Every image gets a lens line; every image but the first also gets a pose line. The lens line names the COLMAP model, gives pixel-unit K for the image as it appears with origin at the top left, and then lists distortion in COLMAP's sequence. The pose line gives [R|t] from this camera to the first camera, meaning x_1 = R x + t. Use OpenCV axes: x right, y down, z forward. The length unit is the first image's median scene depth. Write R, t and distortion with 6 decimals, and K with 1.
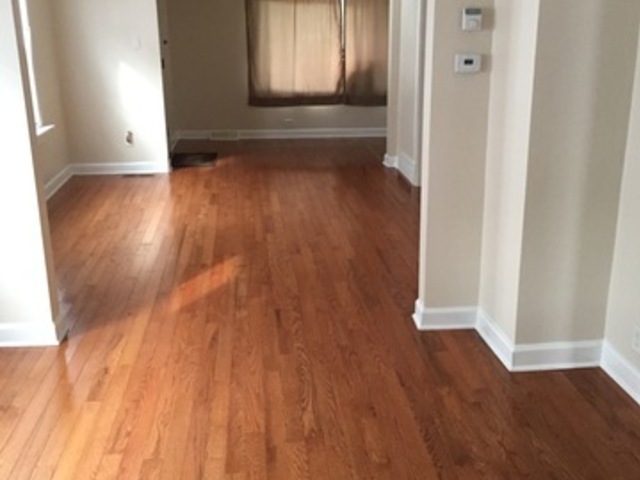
lens RADIAL K [[724.6, 0, 320.0], [0, 724.6, 240.0], [0, 0, 1]] dist [0.092614, -0.168495]
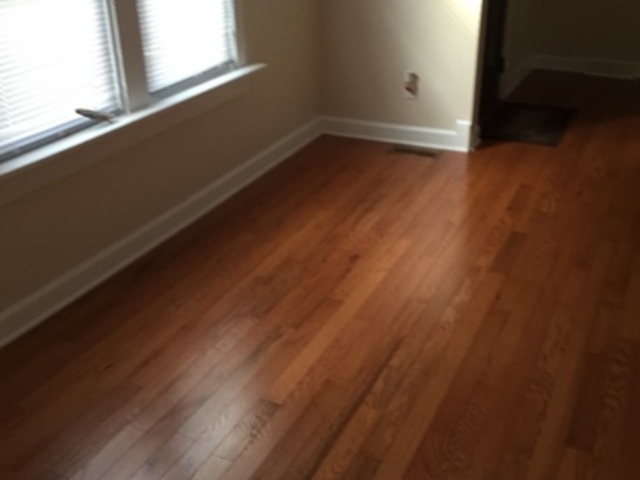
lens RADIAL K [[724.6, 0, 320.0], [0, 724.6, 240.0], [0, 0, 1]] dist [0.092614, -0.168495]
pose [[0.852032, 0.222628, -0.473791, -0.020065], [-0.143319, 0.969687, 0.197908, -0.123924], [0.503489, -0.100721, 0.858111, 0.449213]]
